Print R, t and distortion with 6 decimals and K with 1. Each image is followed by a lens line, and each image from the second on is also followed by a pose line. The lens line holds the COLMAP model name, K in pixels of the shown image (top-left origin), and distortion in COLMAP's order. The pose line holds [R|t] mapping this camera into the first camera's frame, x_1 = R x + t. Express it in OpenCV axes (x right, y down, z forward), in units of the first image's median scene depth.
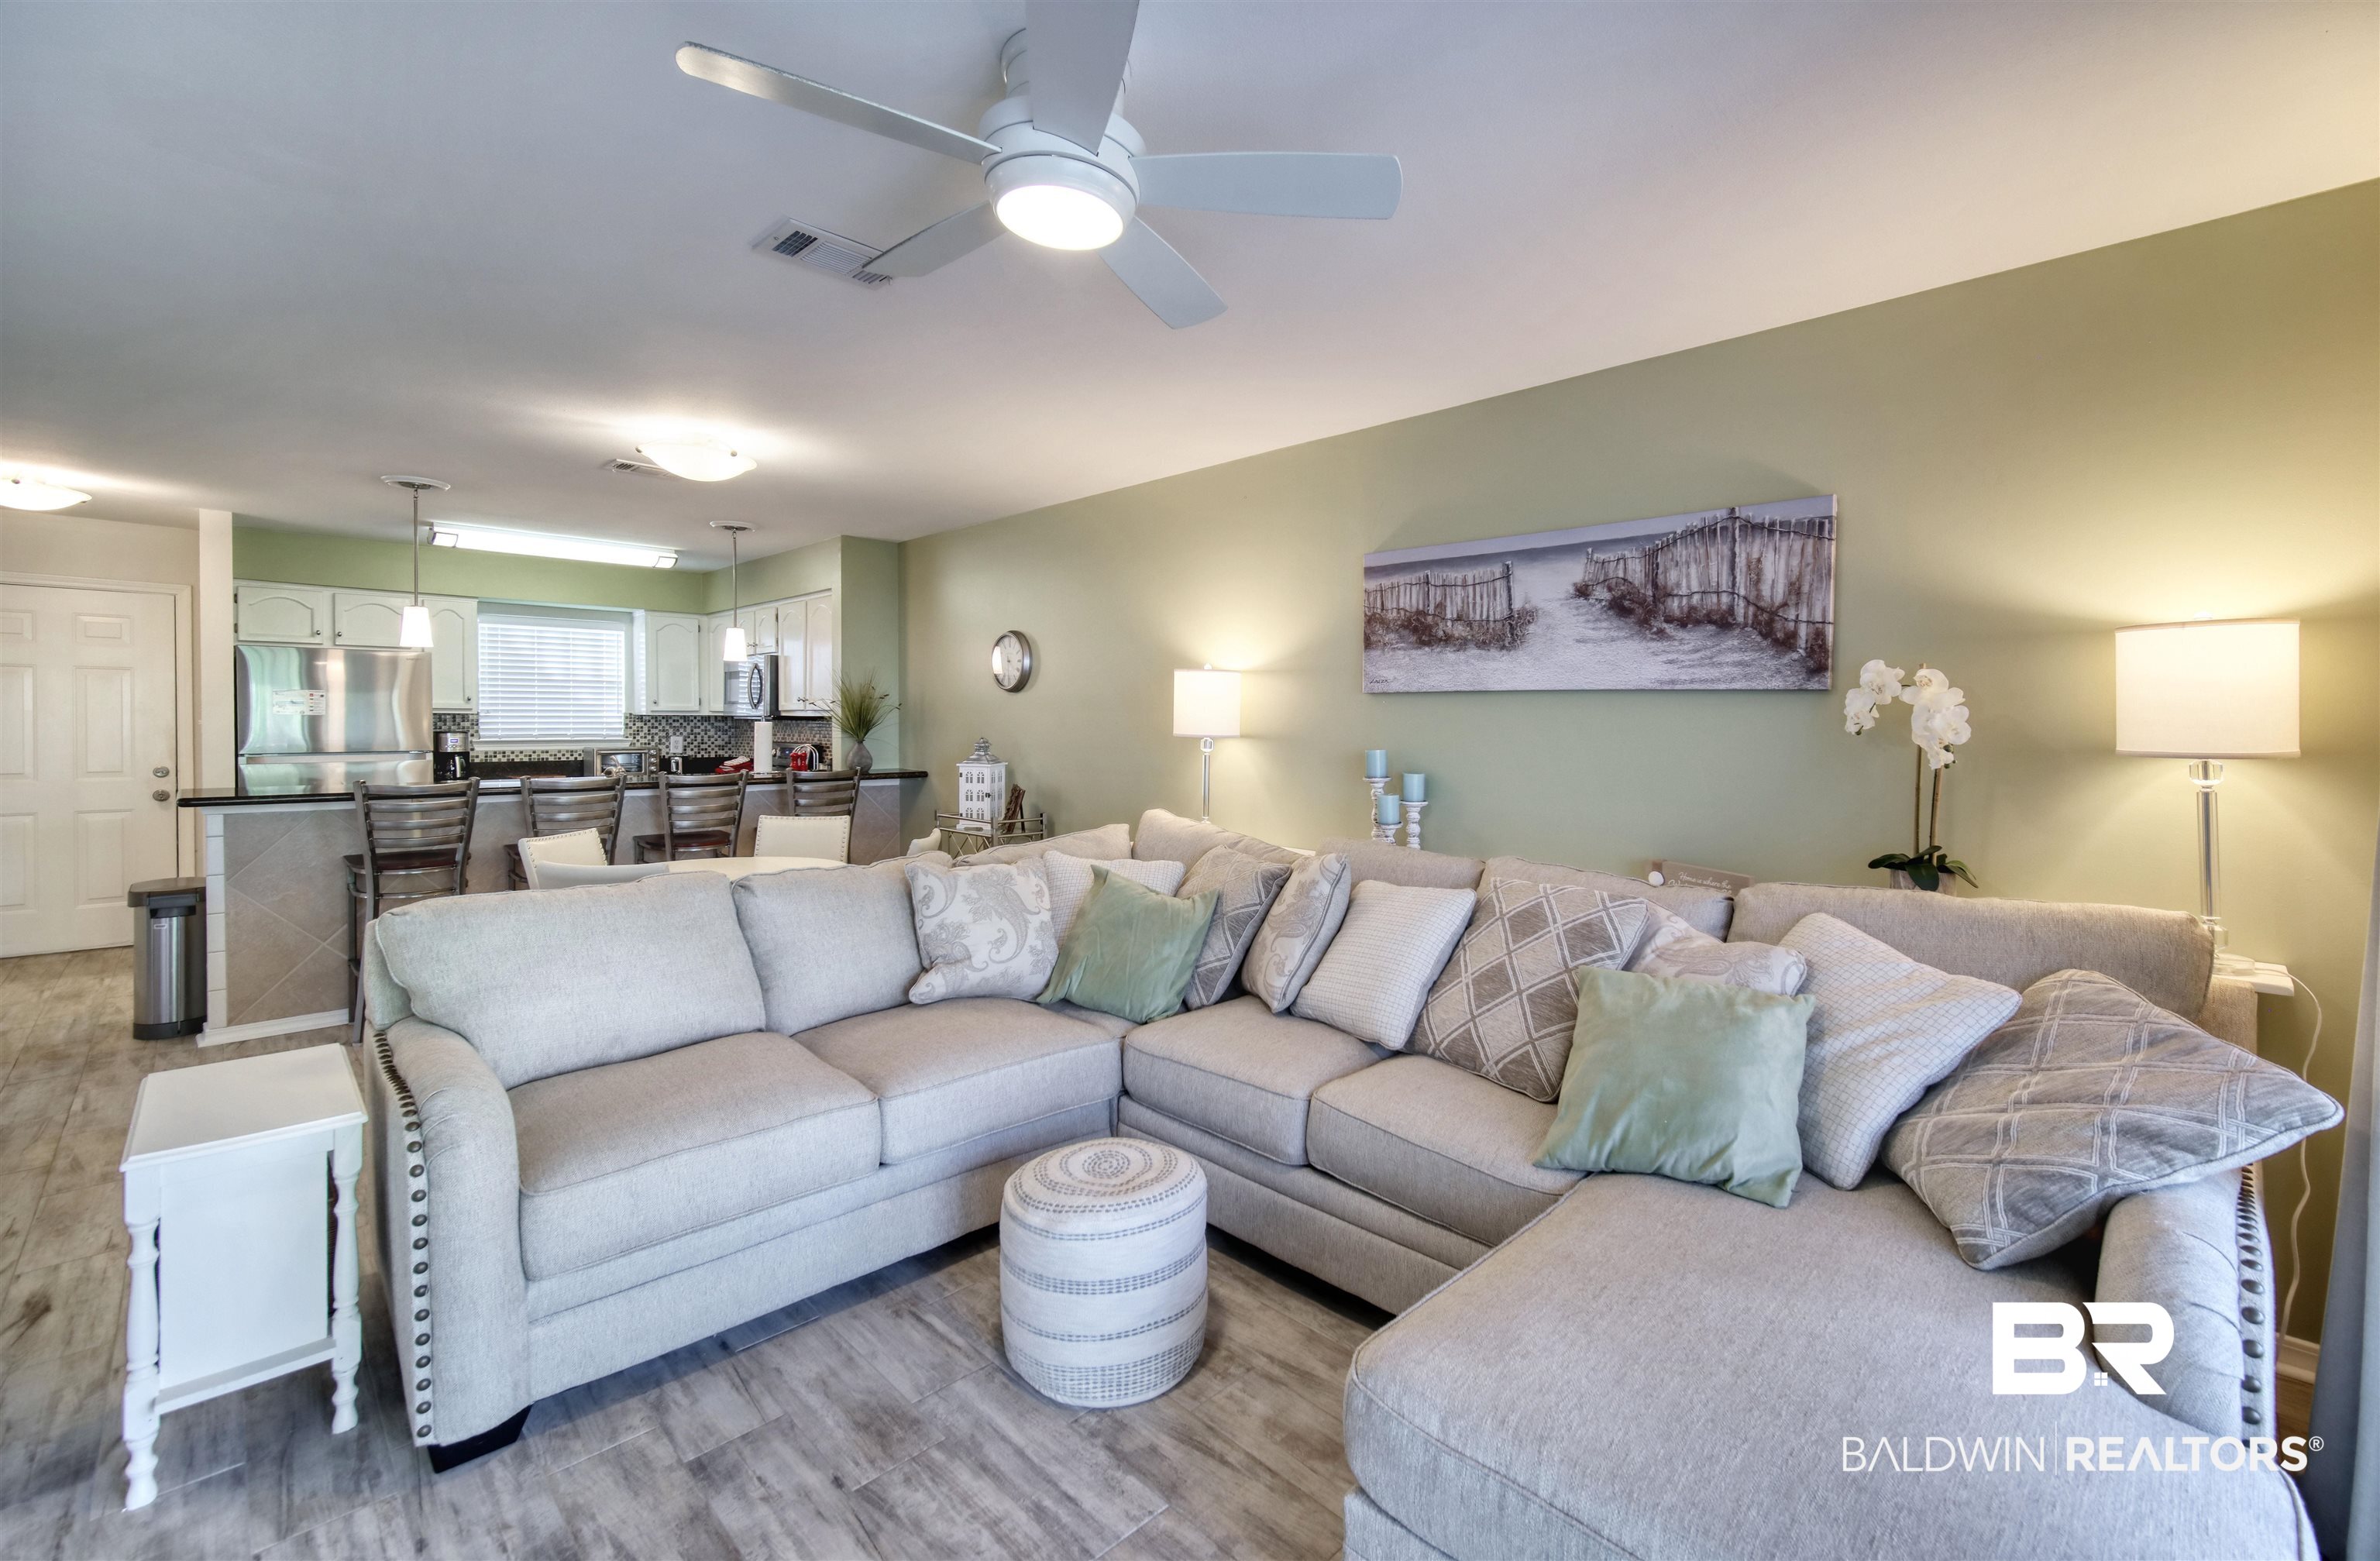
lens RADIAL K [[1006.4, 0, 1188.5], [0, 1006.4, 709.3], [0, 0, 1]] dist [-0.000394, 0.000111]
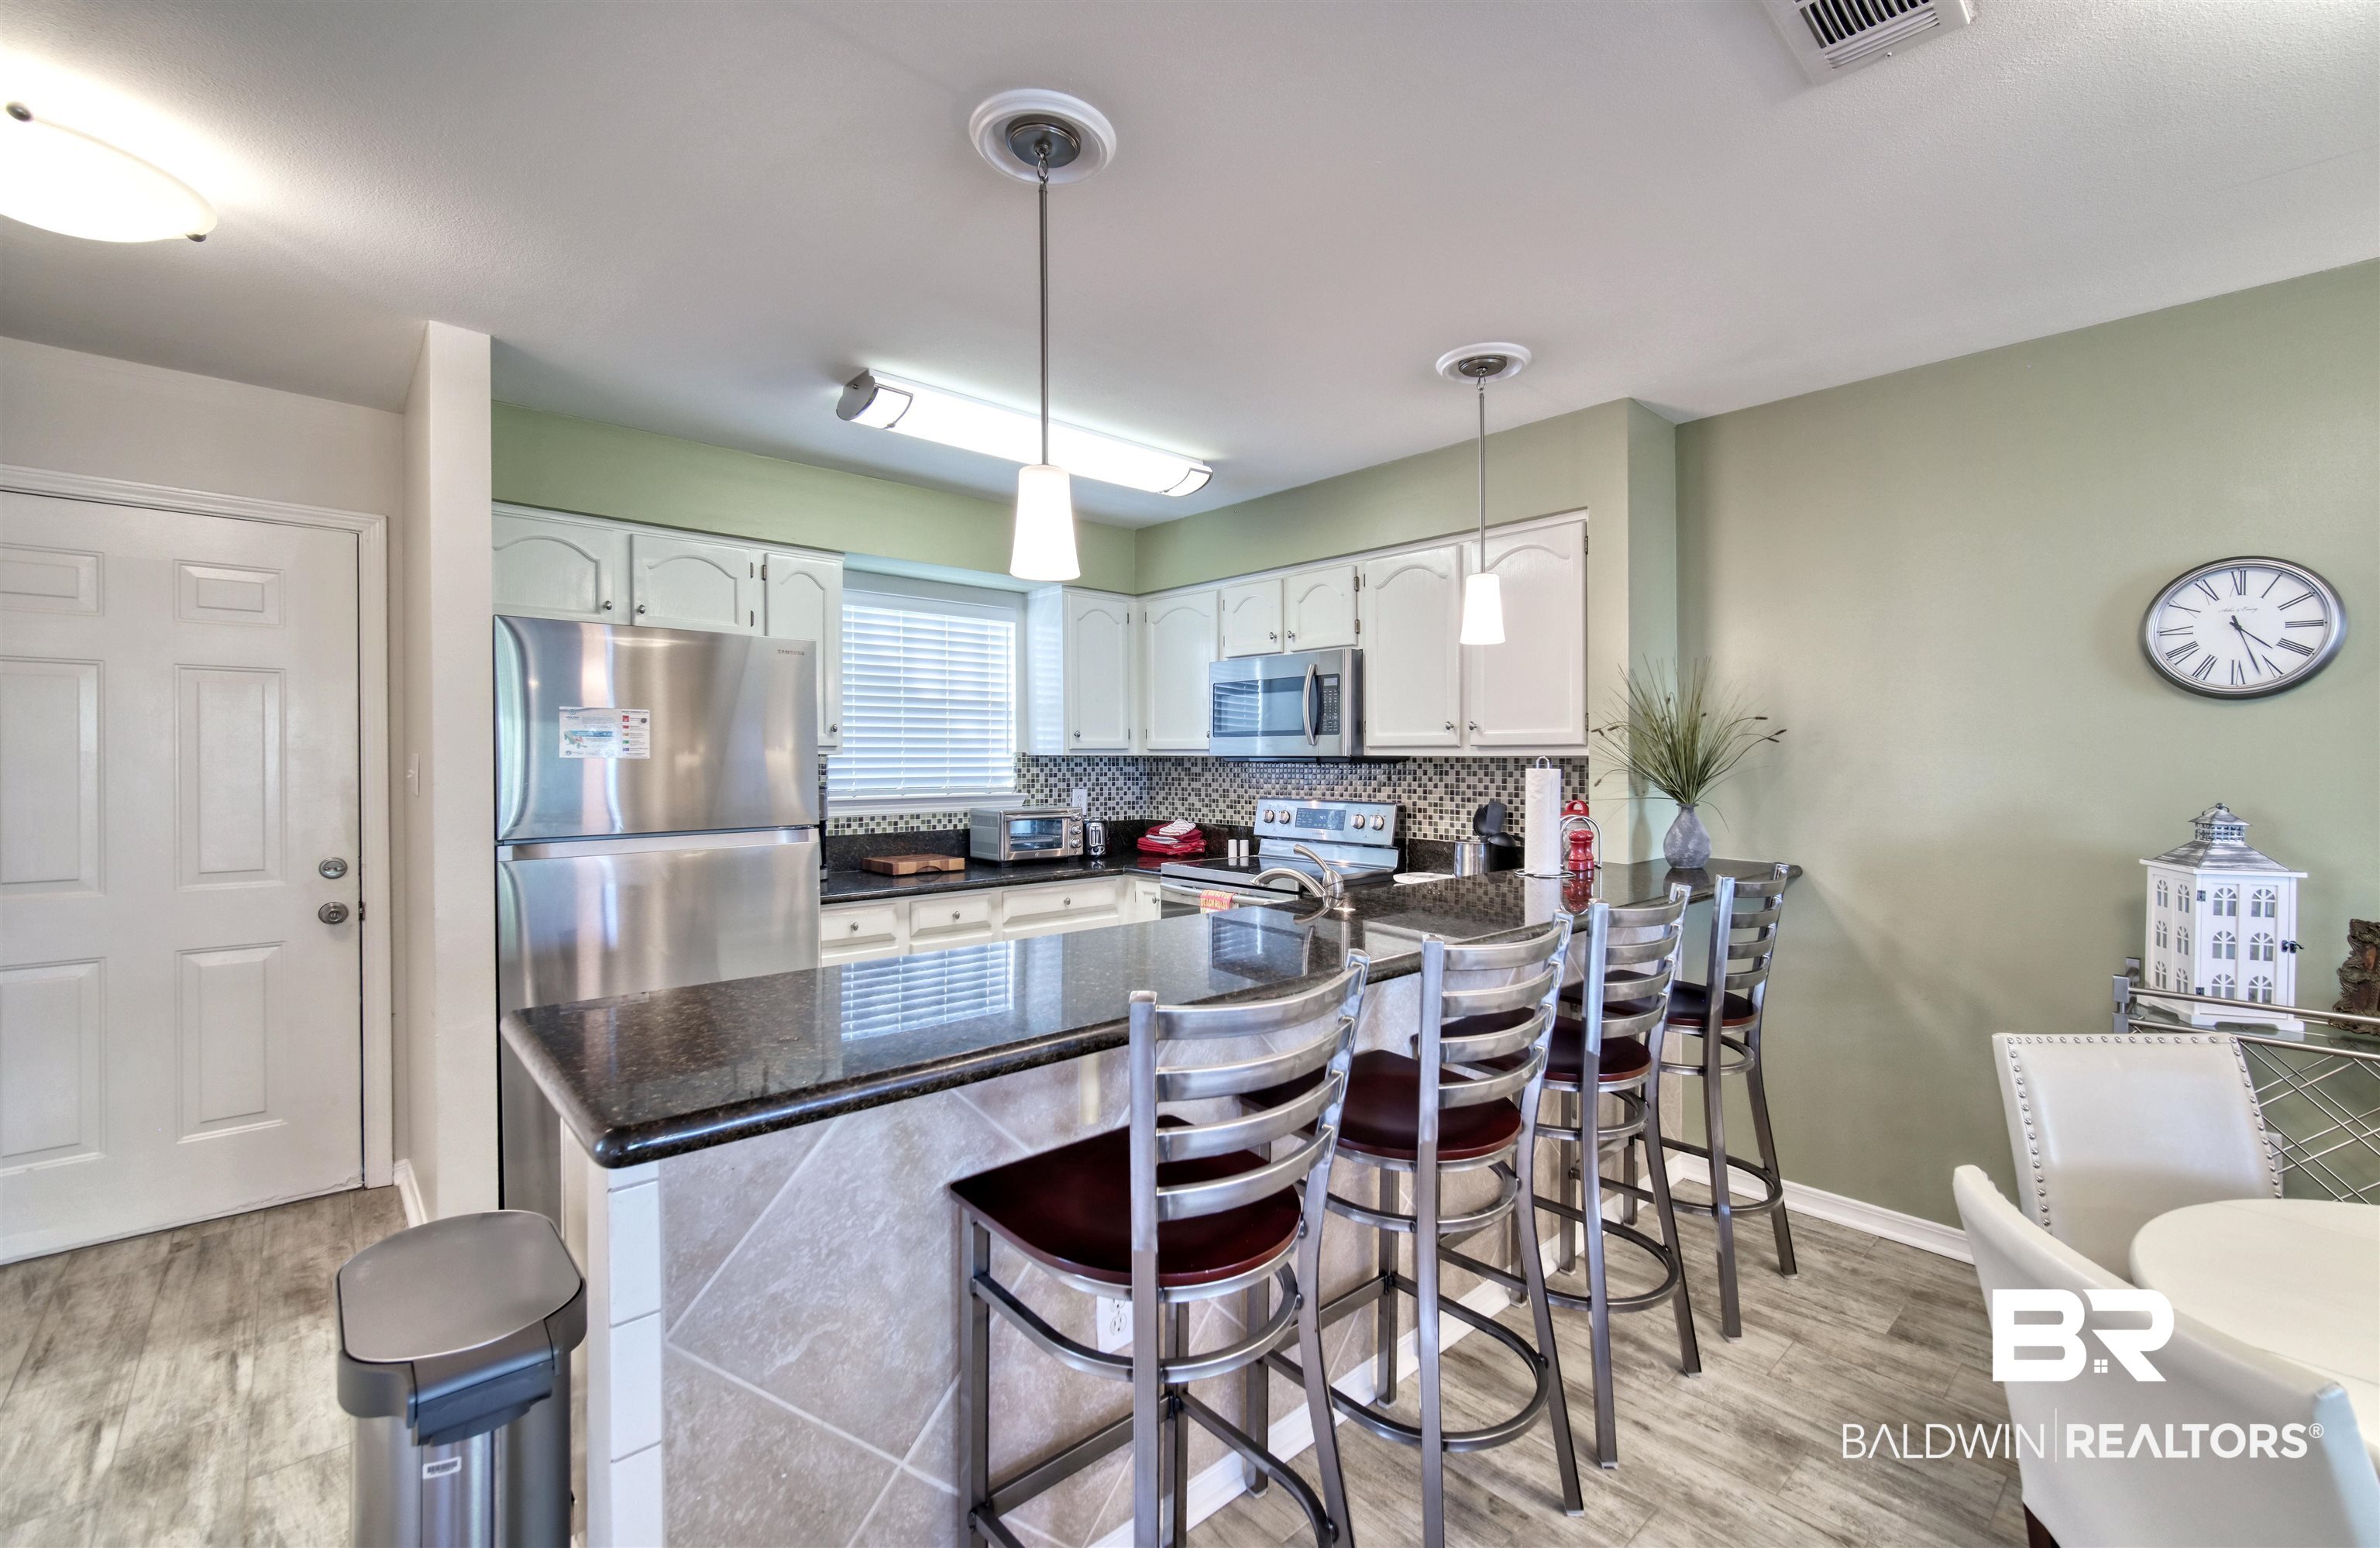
lens RADIAL K [[990.5, 0, 1190.6], [0, 990.5, 740.6], [0, 0, 1]] dist [0.001014, 0.000061]
pose [[0.999114, -0.005338, -0.041752, -0.563571], [0.005063, 0.999965, -0.006707, 0.001178], [0.041787, 0.006489, 0.999105, 0.511286]]
